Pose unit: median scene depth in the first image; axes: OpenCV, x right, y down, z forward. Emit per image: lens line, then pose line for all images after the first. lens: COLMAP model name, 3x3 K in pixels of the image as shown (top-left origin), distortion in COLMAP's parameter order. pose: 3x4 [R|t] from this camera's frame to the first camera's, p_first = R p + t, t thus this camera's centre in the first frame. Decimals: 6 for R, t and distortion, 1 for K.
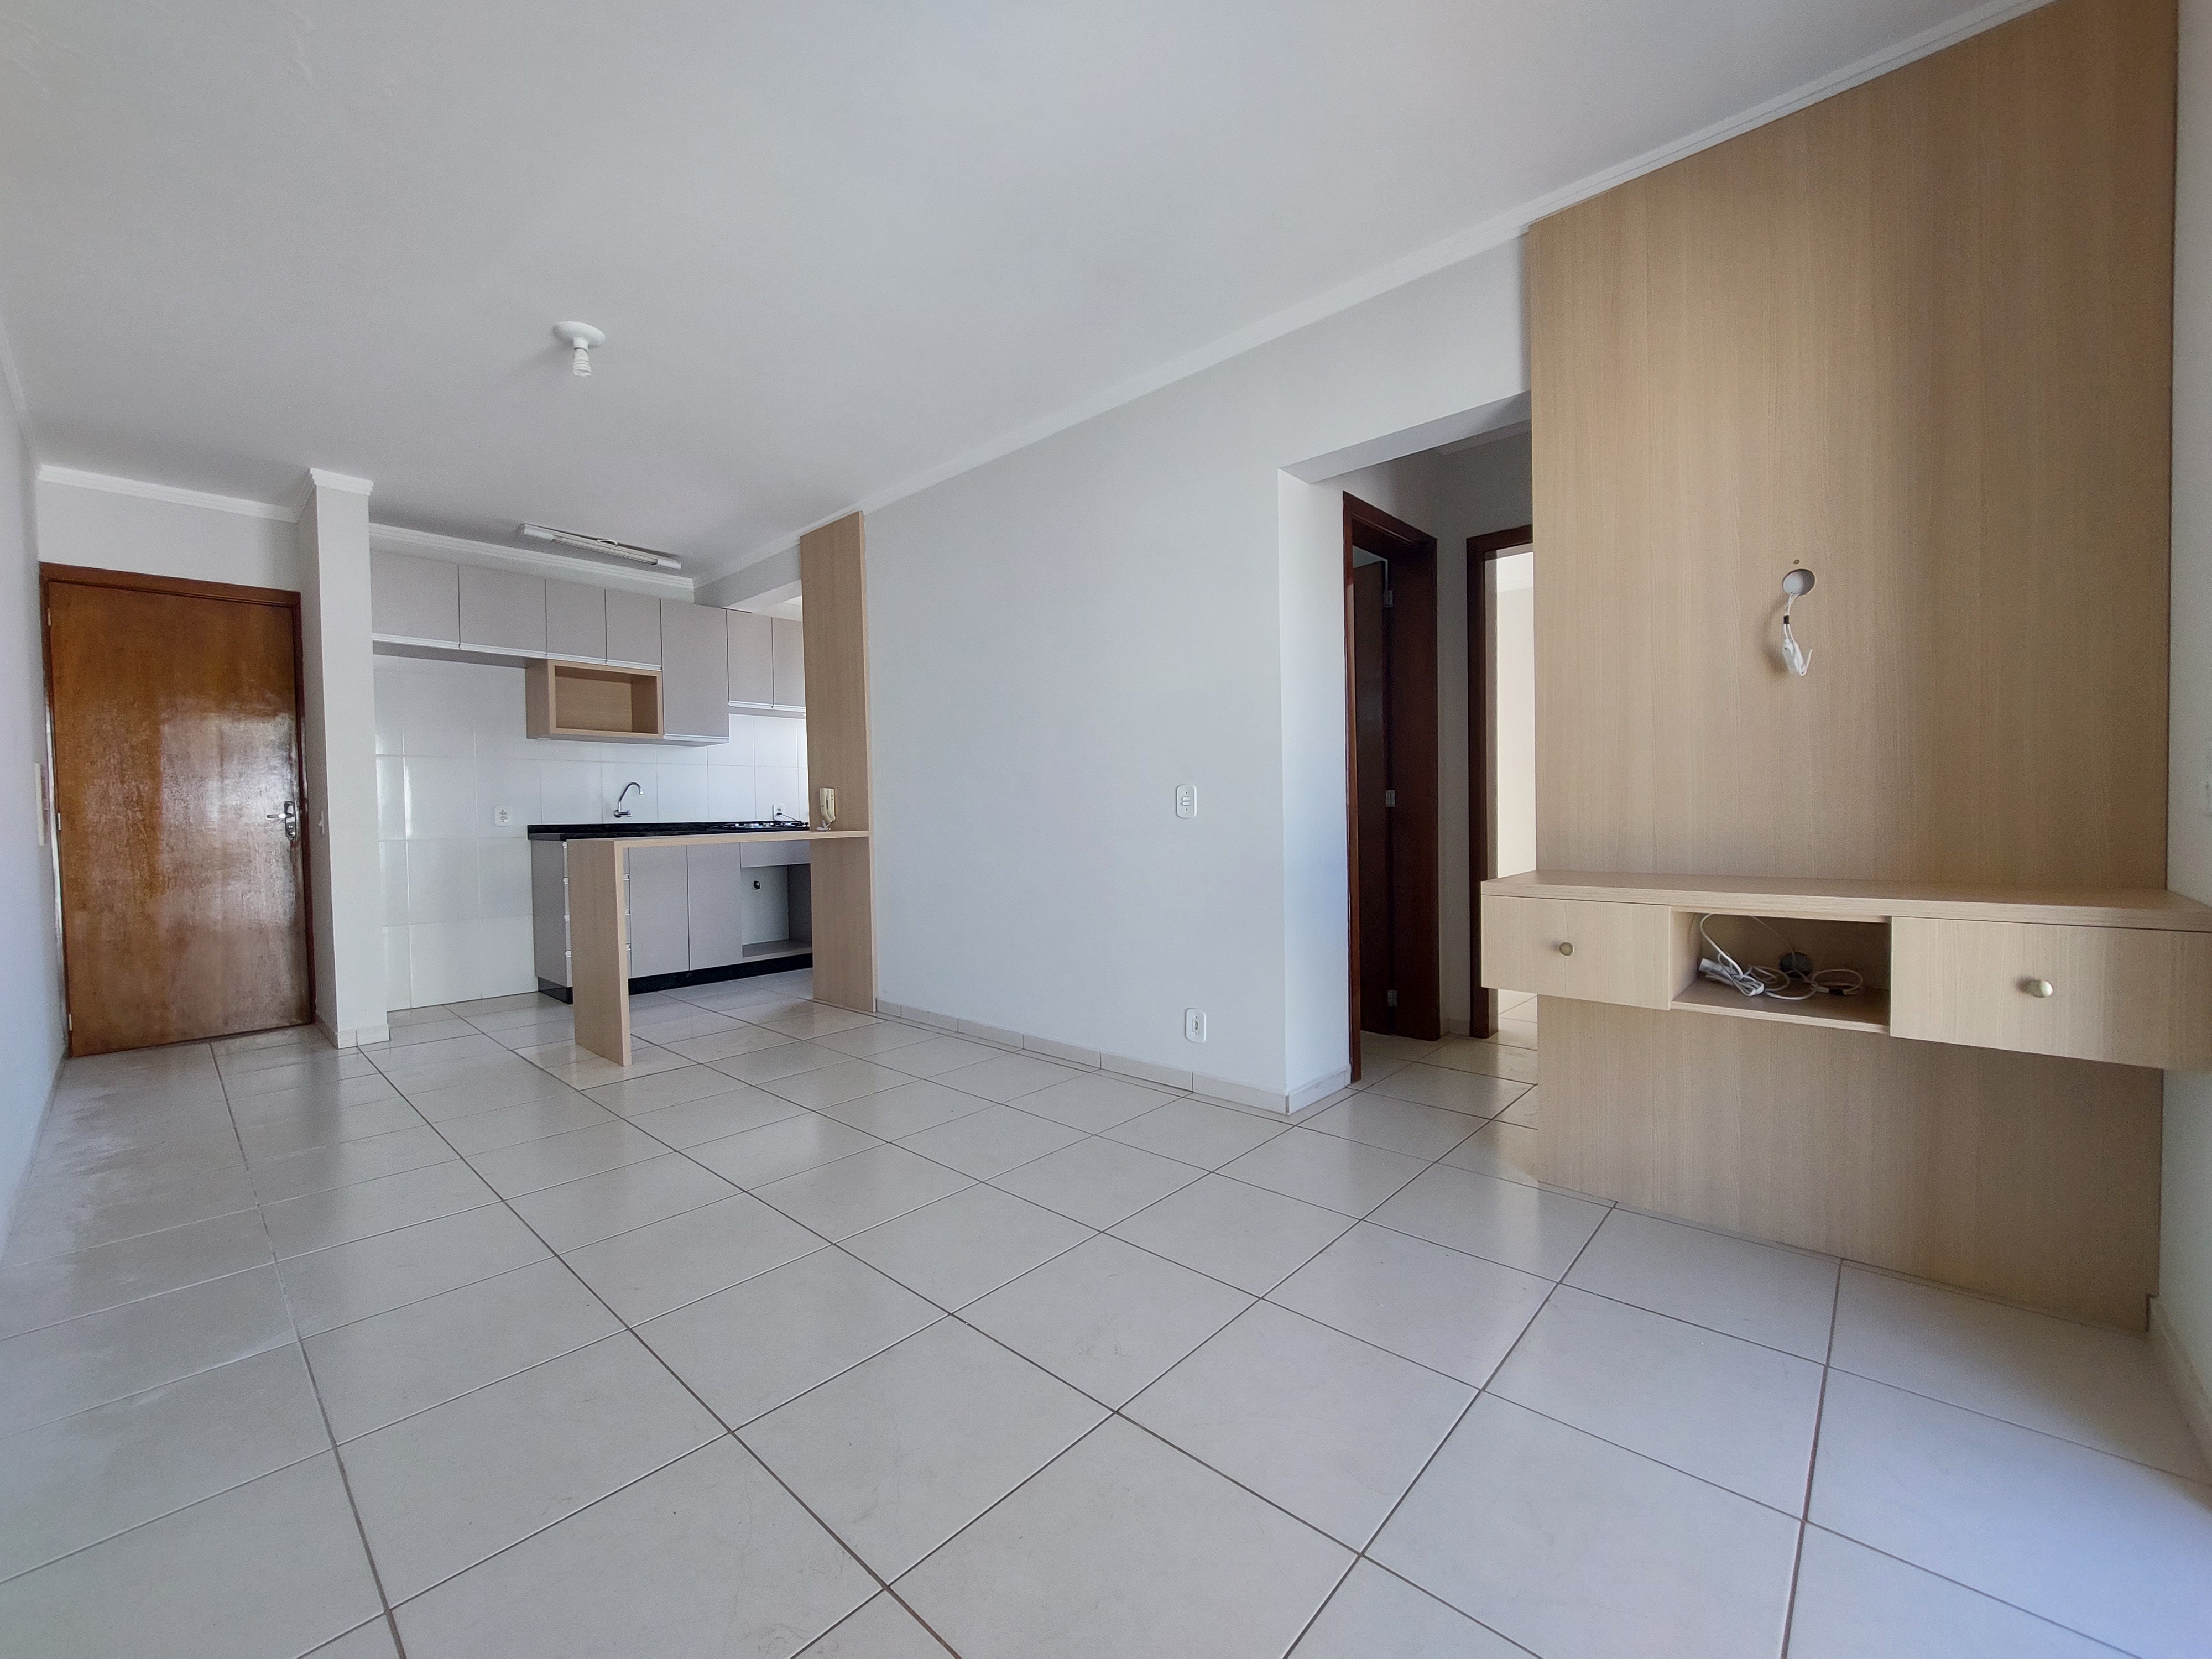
lens RADIAL K [[890.9, 0, 1106.0], [0, 890.9, 829.5], [0, 0, 1]] dist [-0.000918, -0.000062]
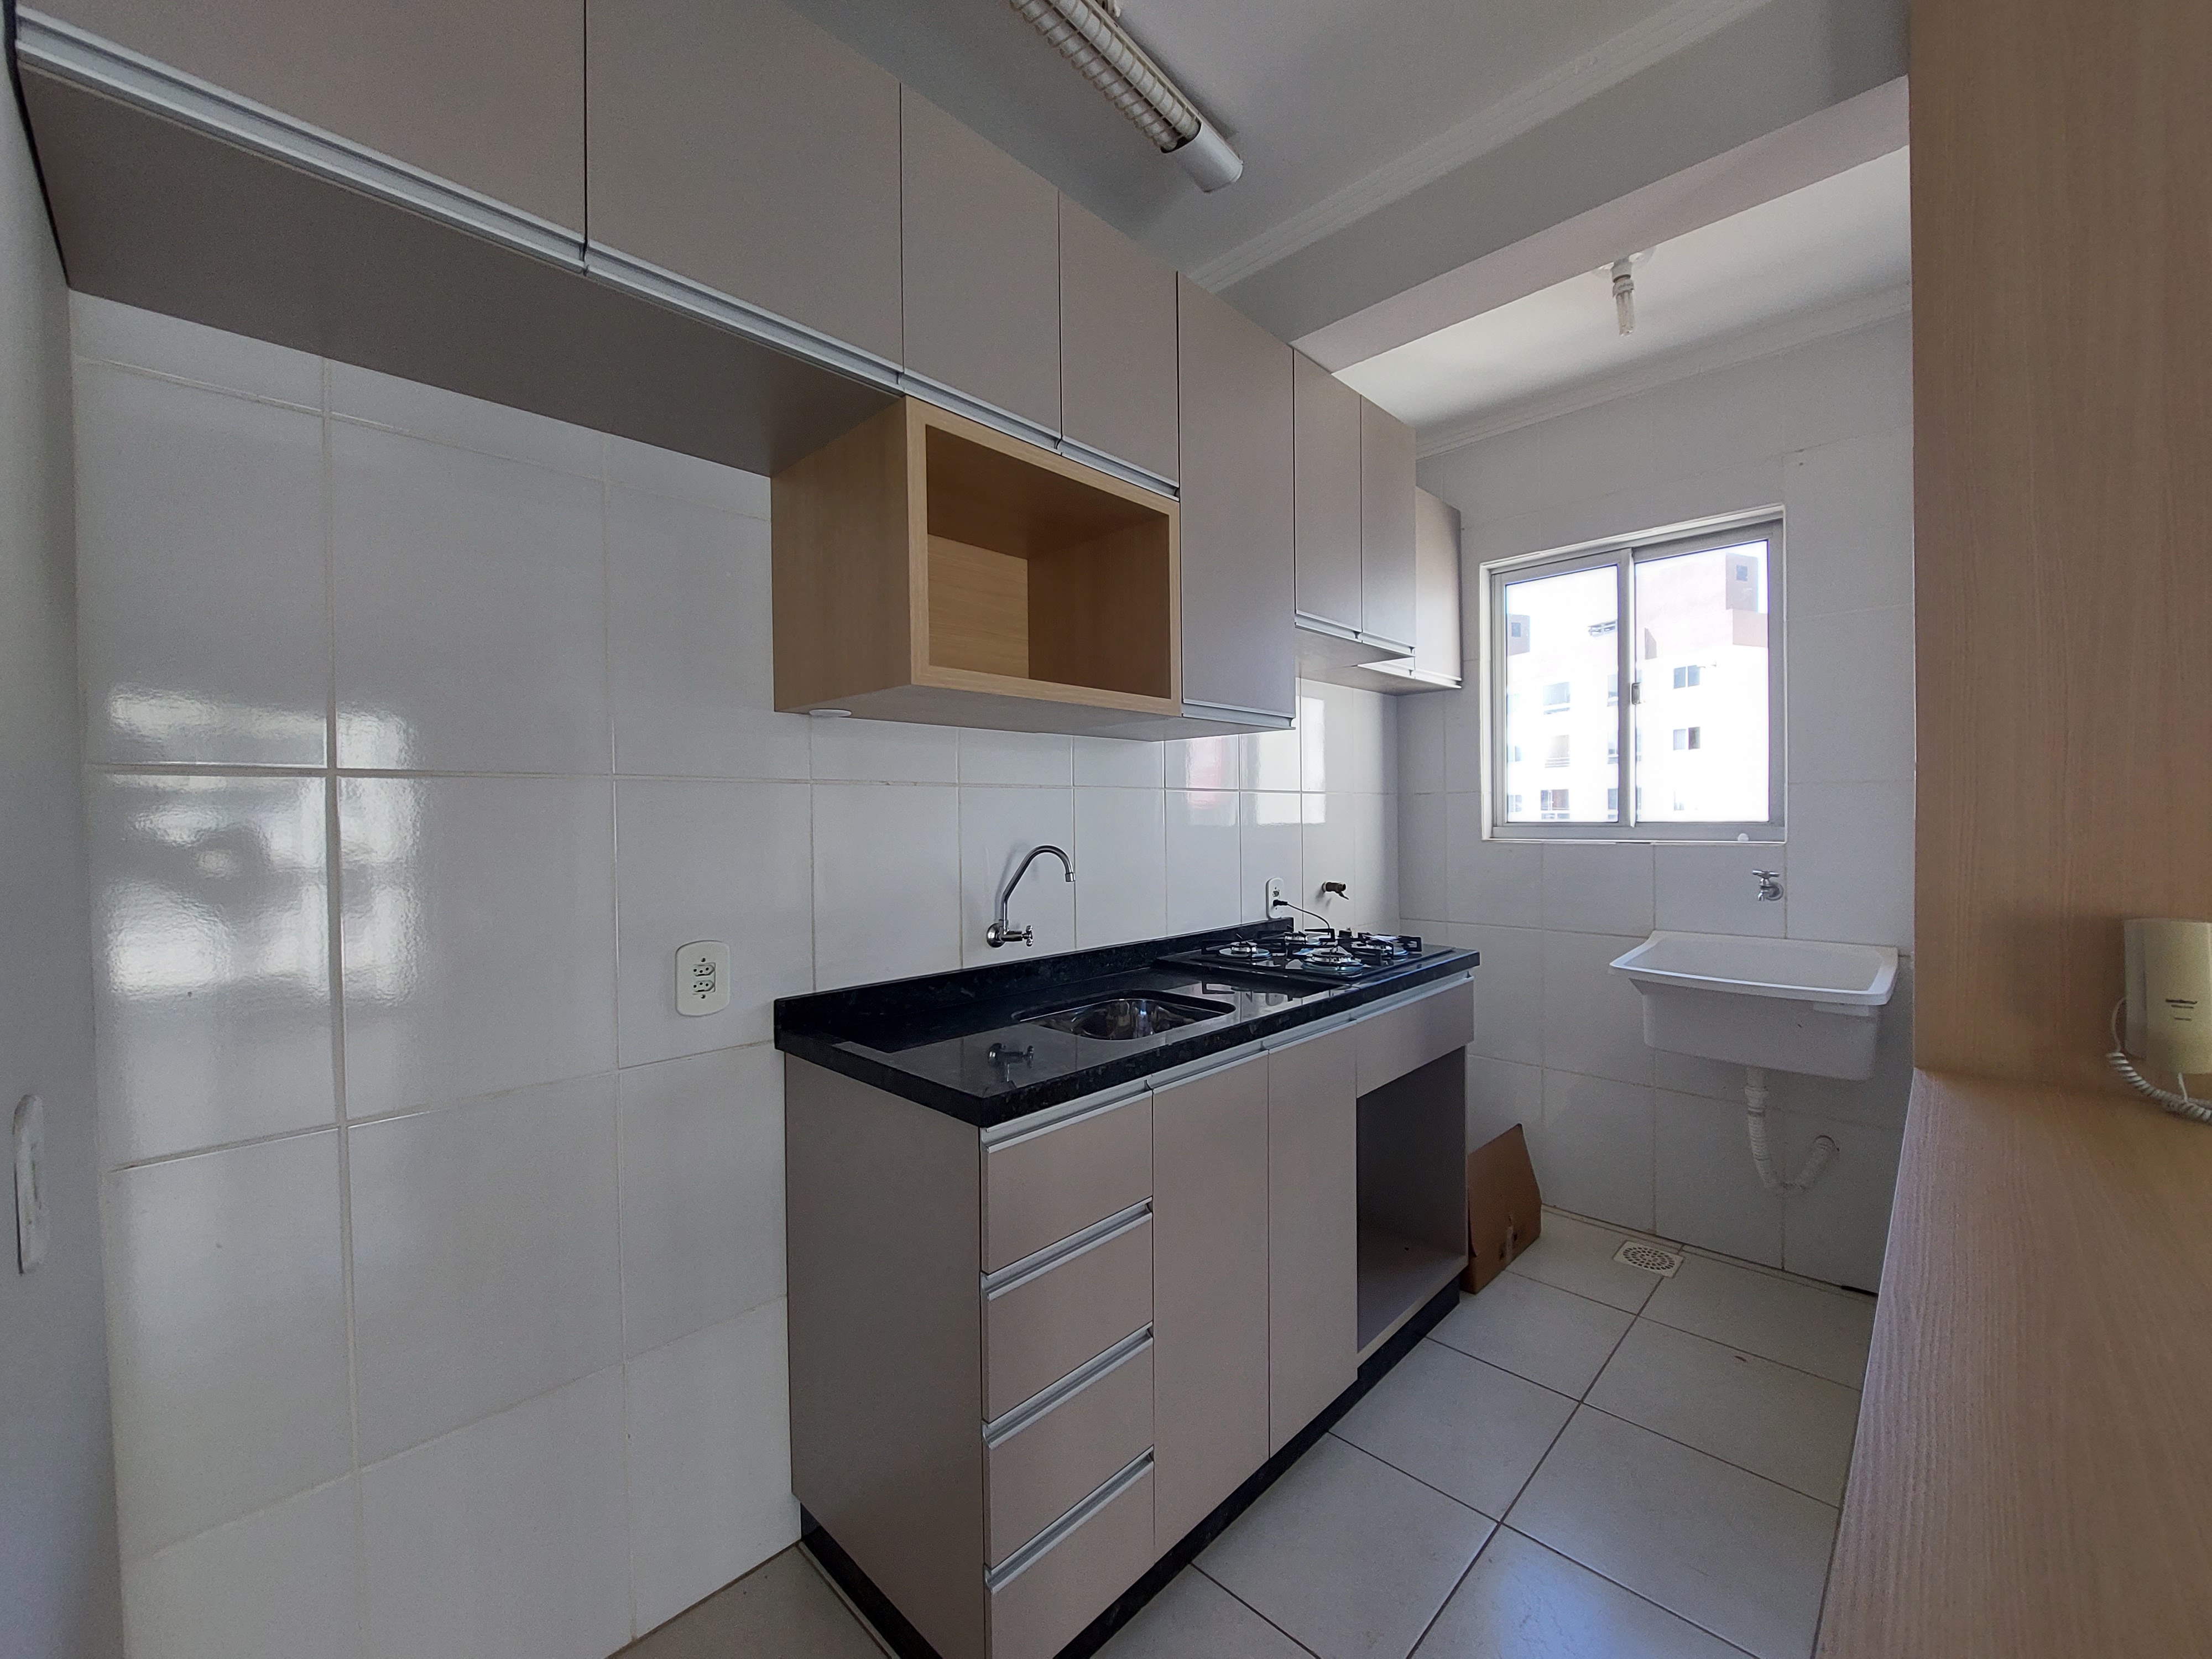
lens RADIAL K [[881.9, 0, 1106.0], [0, 881.9, 829.5], [0, 0, 1]] dist [-0.000241, -0.000038]
pose [[0.999436, 0.009484, -0.032218, -0.530840], [-0.009678, 0.999936, -0.005882, -0.061724], [0.032160, 0.006190, 0.999464, 0.709746]]
